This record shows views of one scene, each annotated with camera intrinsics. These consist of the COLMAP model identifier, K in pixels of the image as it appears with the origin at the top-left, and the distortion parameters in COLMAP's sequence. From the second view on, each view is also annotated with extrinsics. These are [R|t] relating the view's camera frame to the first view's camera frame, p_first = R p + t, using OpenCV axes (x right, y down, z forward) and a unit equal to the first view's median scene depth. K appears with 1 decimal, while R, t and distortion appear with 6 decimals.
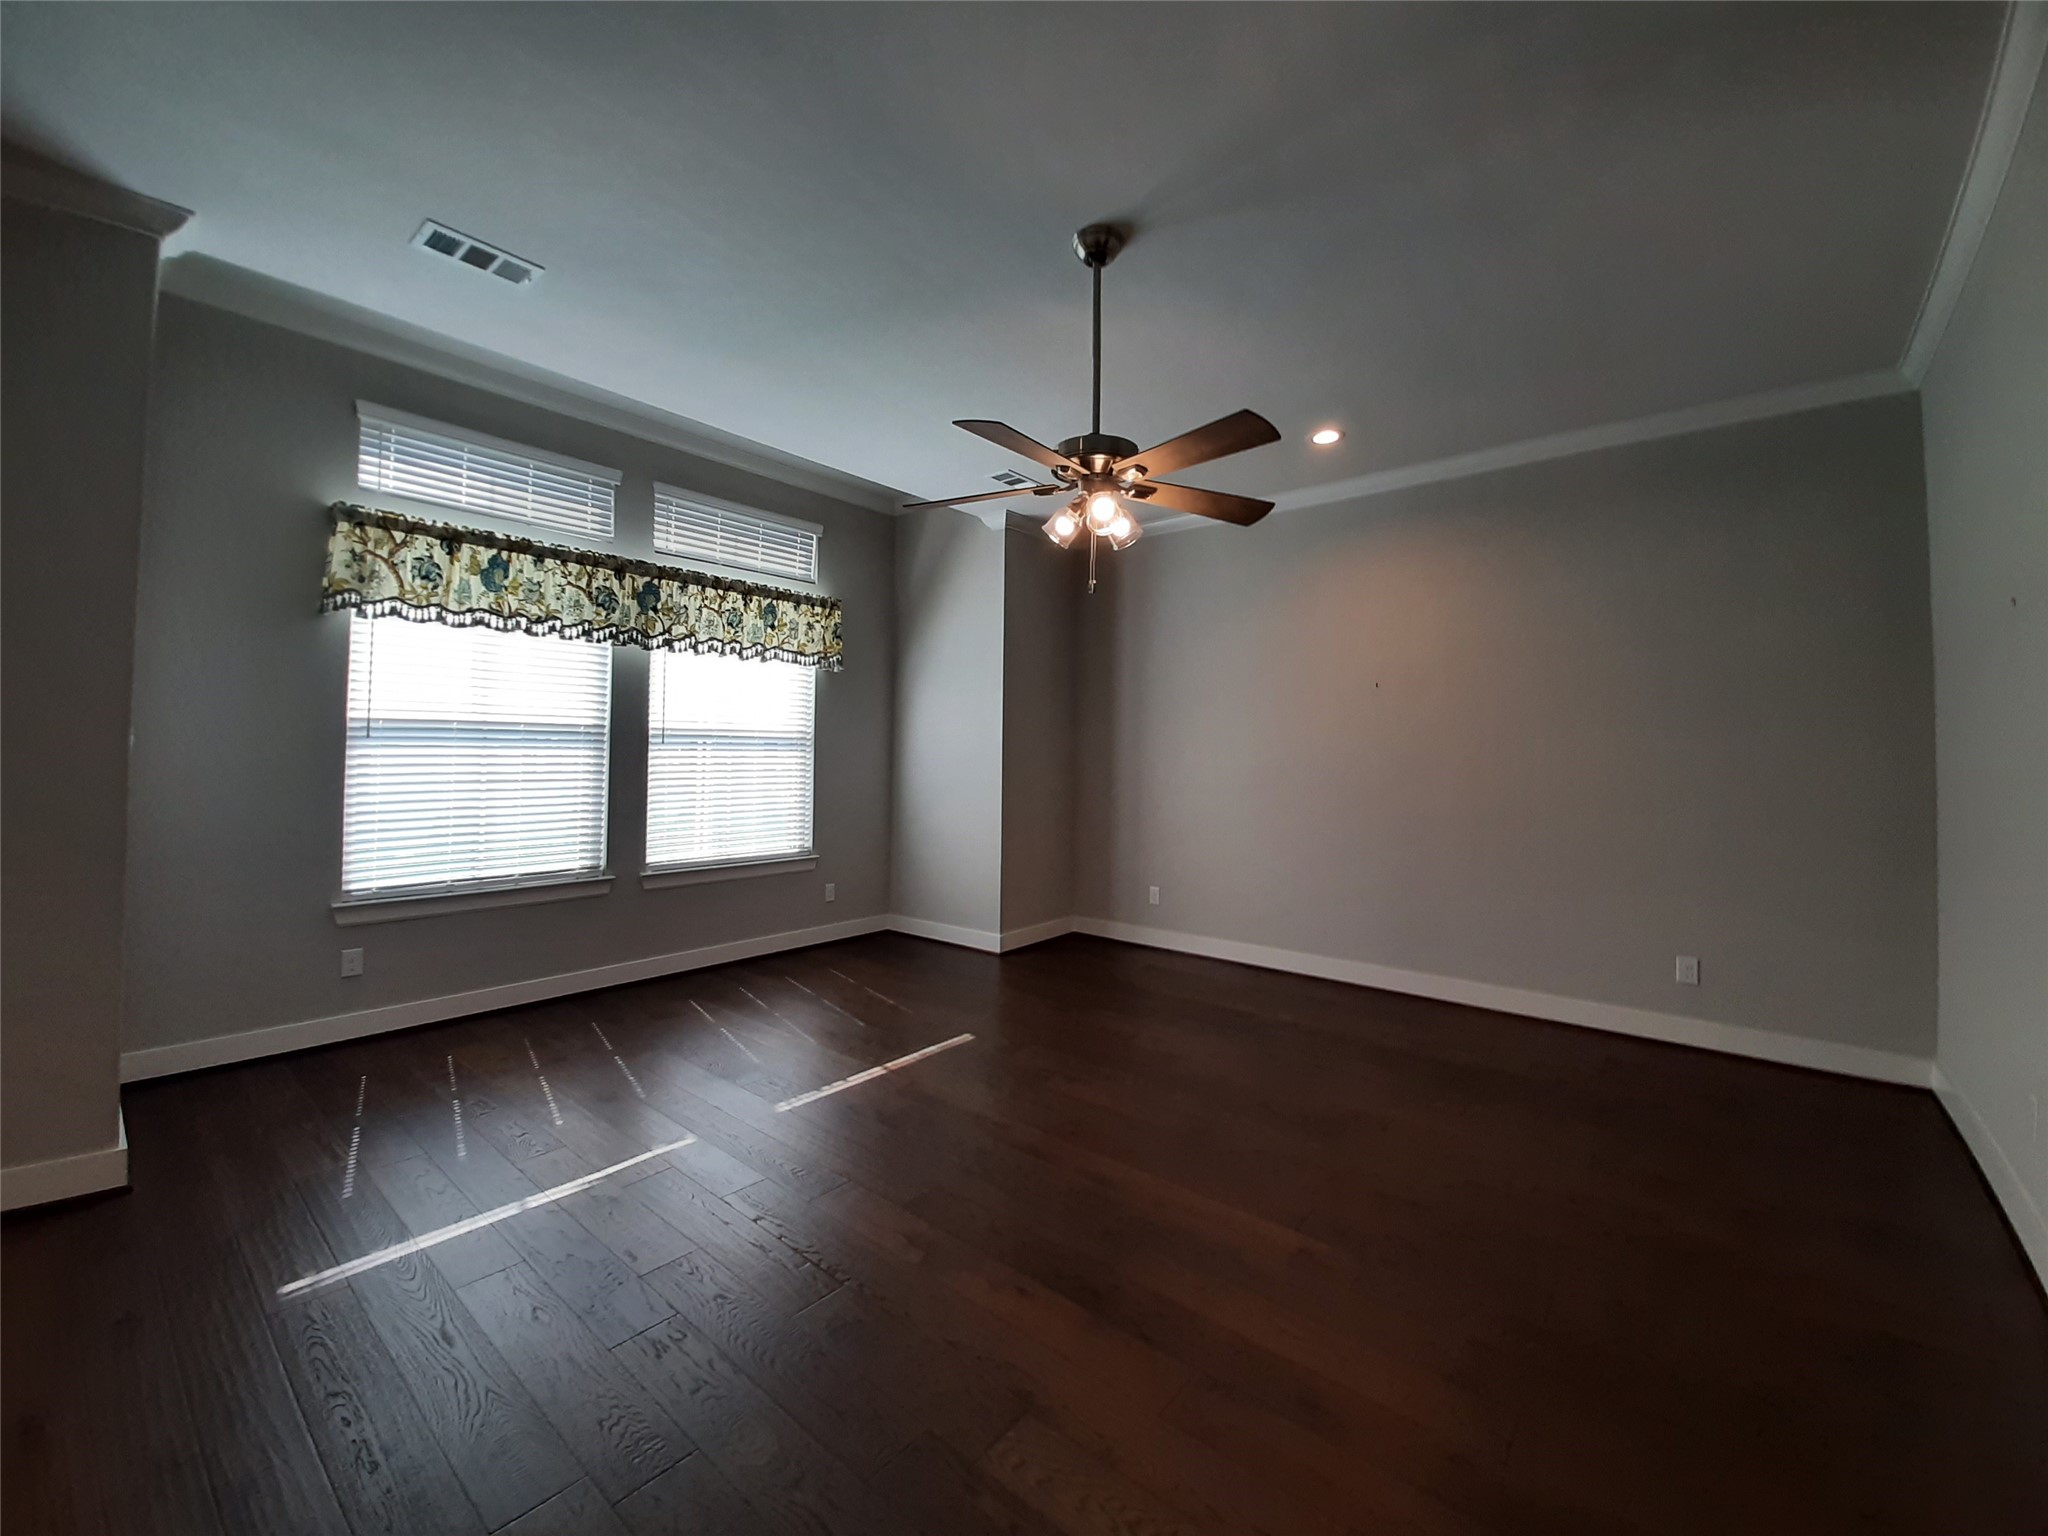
lens RADIAL K [[824.6, 0, 1013.0], [0, 824.6, 738.0], [0, 0, 1]] dist [-0.001015, -0.000301]
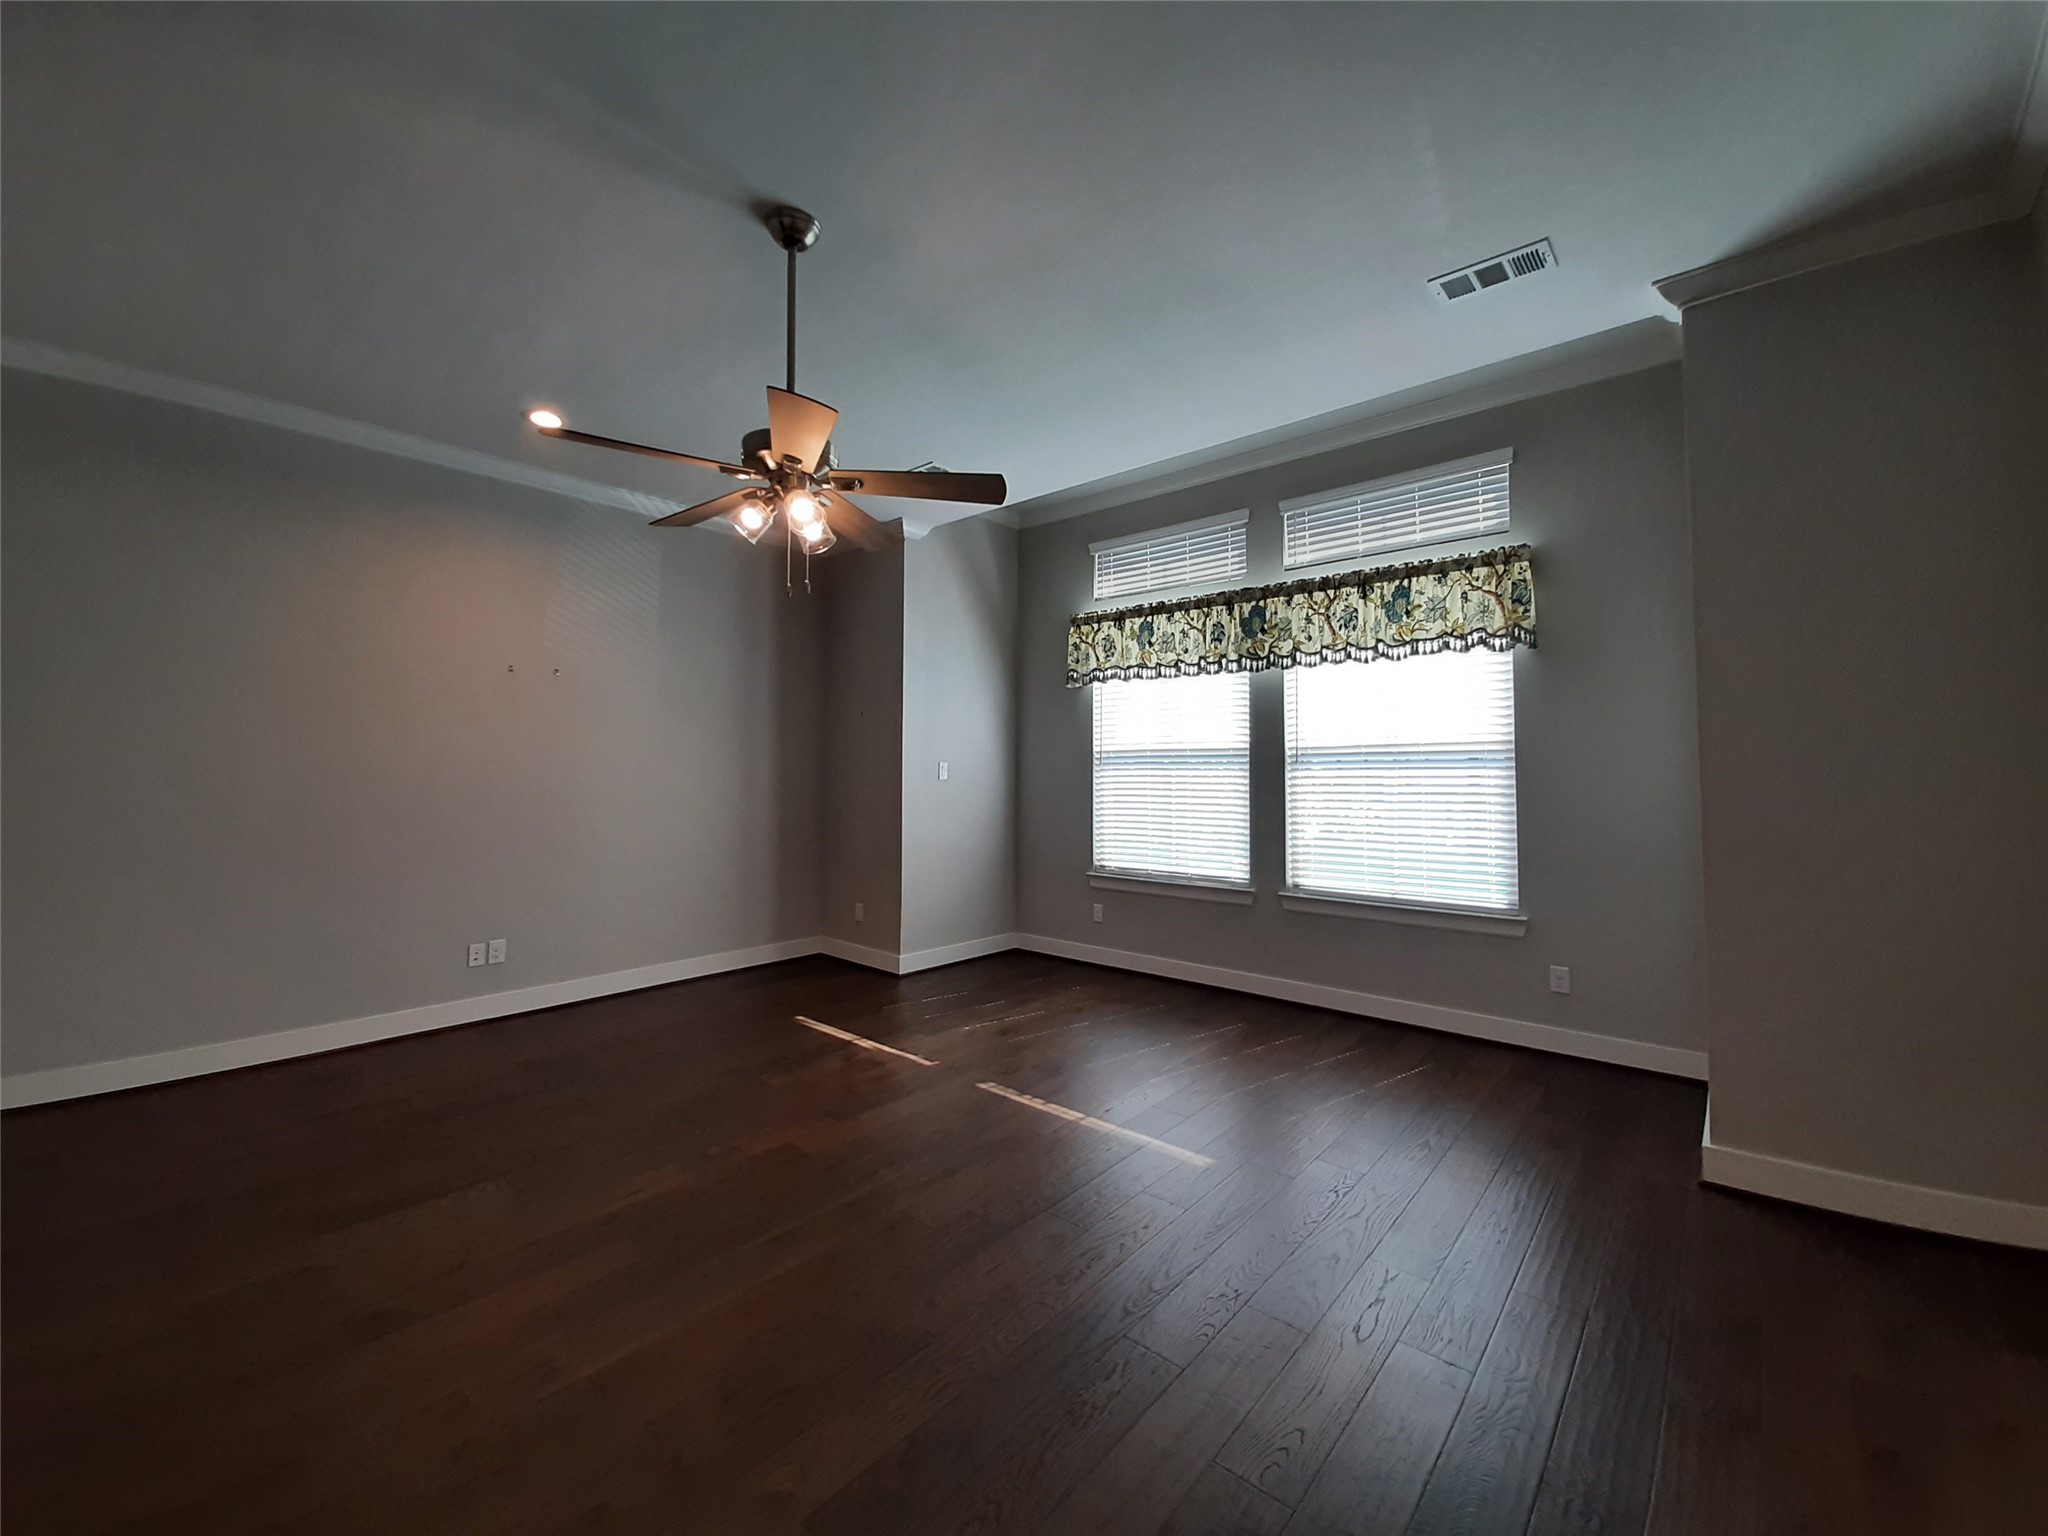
lens RADIAL K [[824.6, 0, 1013.0], [0, 824.6, 738.0], [0, 0, 1]] dist [-0.001015, -0.000301]
pose [[-0.035668, -0.050106, -0.998107, 0.587375], [0.022965, 0.998437, -0.050943, 0.020497], [0.999100, -0.024738, -0.034461, 0.733800]]
